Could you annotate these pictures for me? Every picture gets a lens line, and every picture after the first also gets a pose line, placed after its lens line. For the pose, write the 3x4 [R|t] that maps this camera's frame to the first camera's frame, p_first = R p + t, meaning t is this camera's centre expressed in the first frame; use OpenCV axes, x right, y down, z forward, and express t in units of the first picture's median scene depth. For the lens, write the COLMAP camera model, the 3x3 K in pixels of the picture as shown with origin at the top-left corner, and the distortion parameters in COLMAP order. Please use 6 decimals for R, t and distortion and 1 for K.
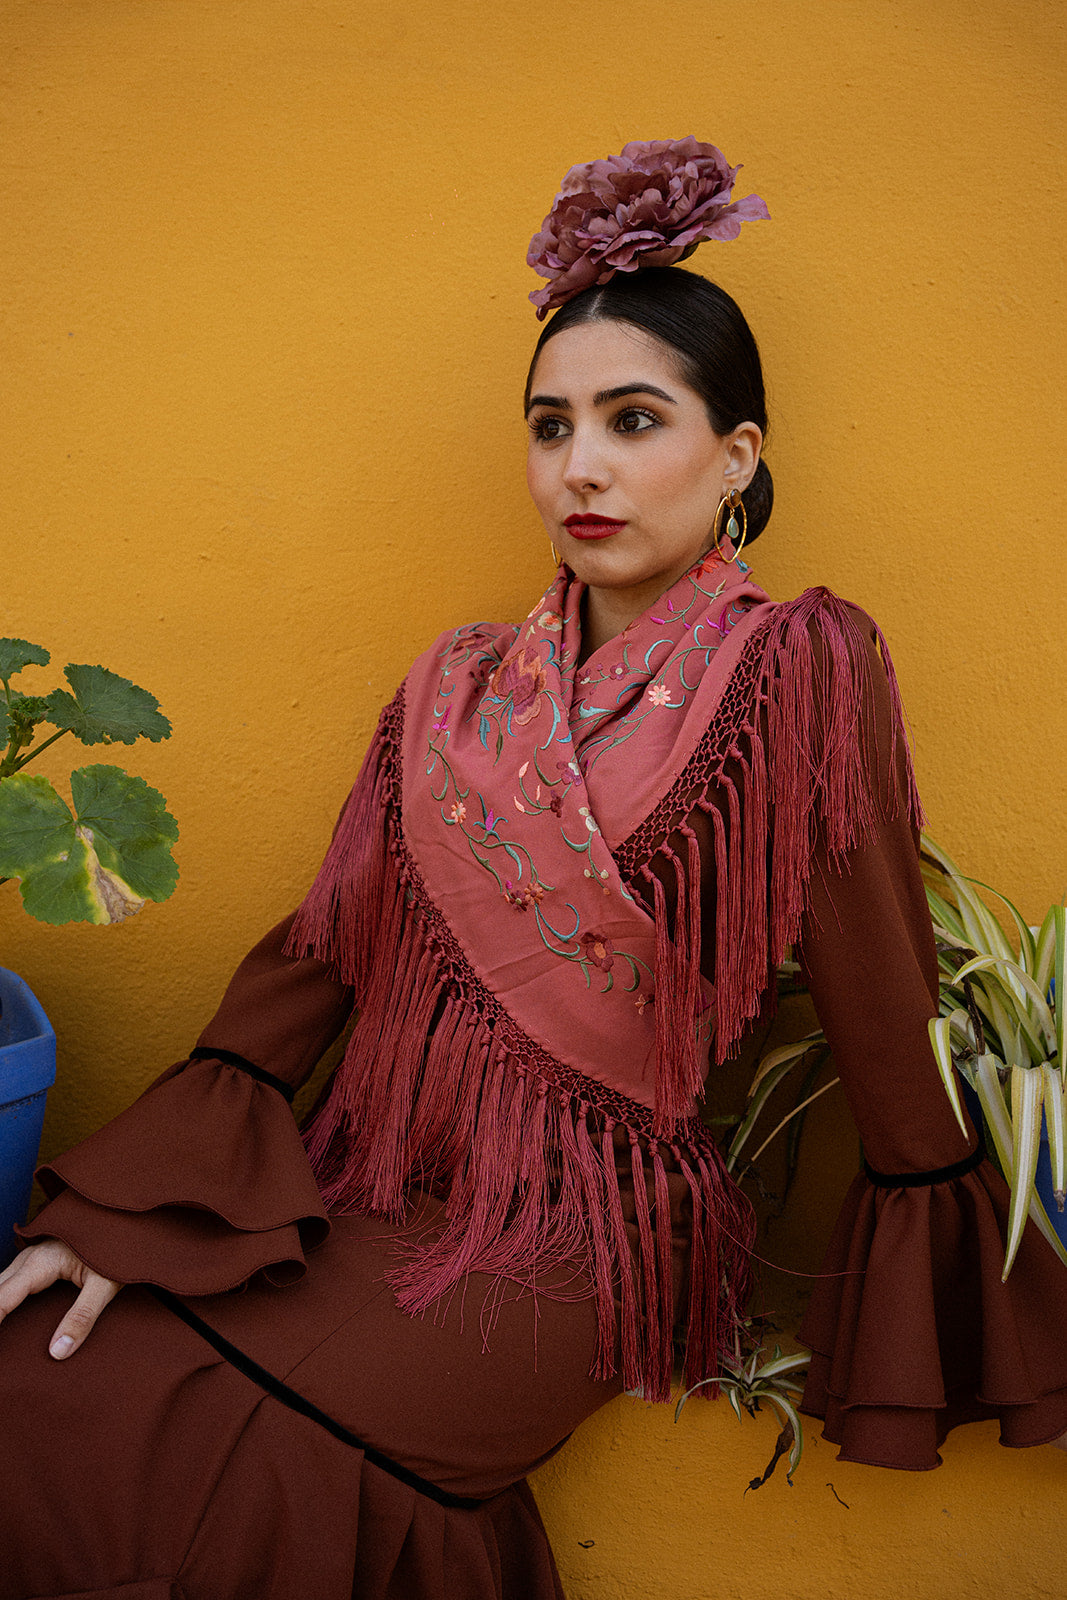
lens RADIAL K [[2151.5, 0, 533.5], [0, 2151.5, 800.0], [0, 0, 1]] dist [0.095716, 0.617861]
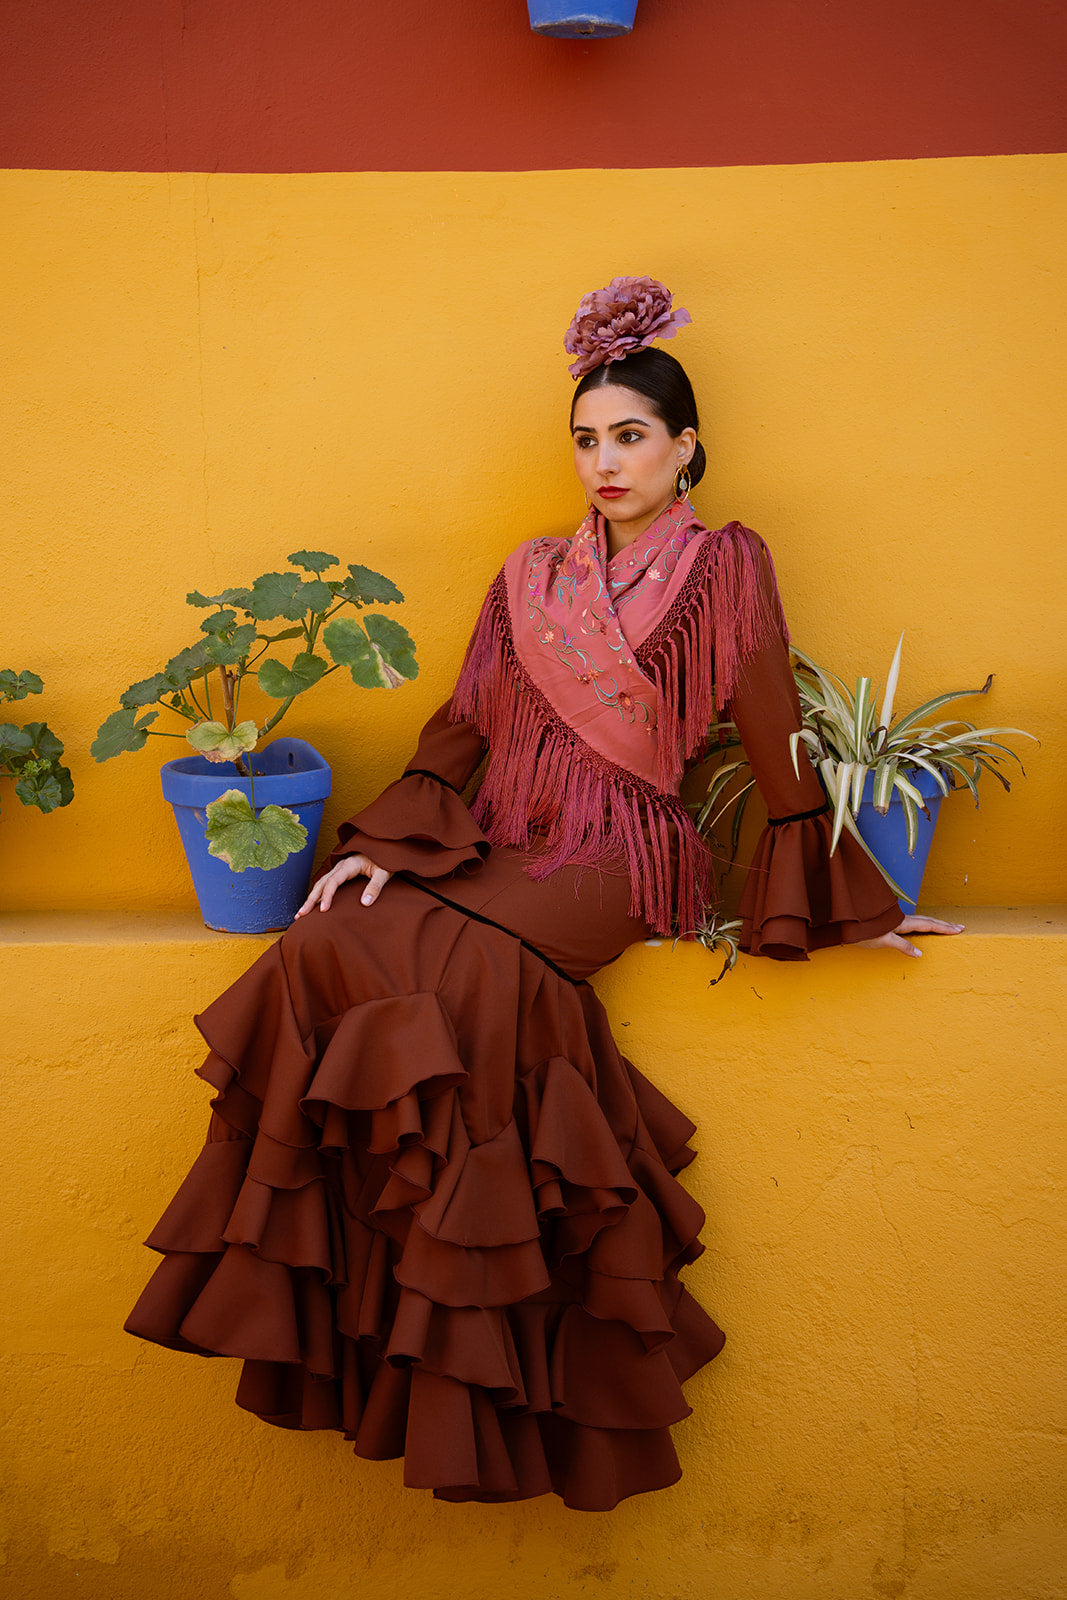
lens RADIAL K [[2201.0, 0, 533.5], [0, 2201.0, 800.0], [0, 0, 1]] dist [-0.007270, 0.990258]
pose [[0.999244, -0.031139, 0.023263, -0.100354], [0.032285, 0.998196, -0.050614, 0.250162], [-0.021645, 0.051326, 0.998447, -0.950292]]
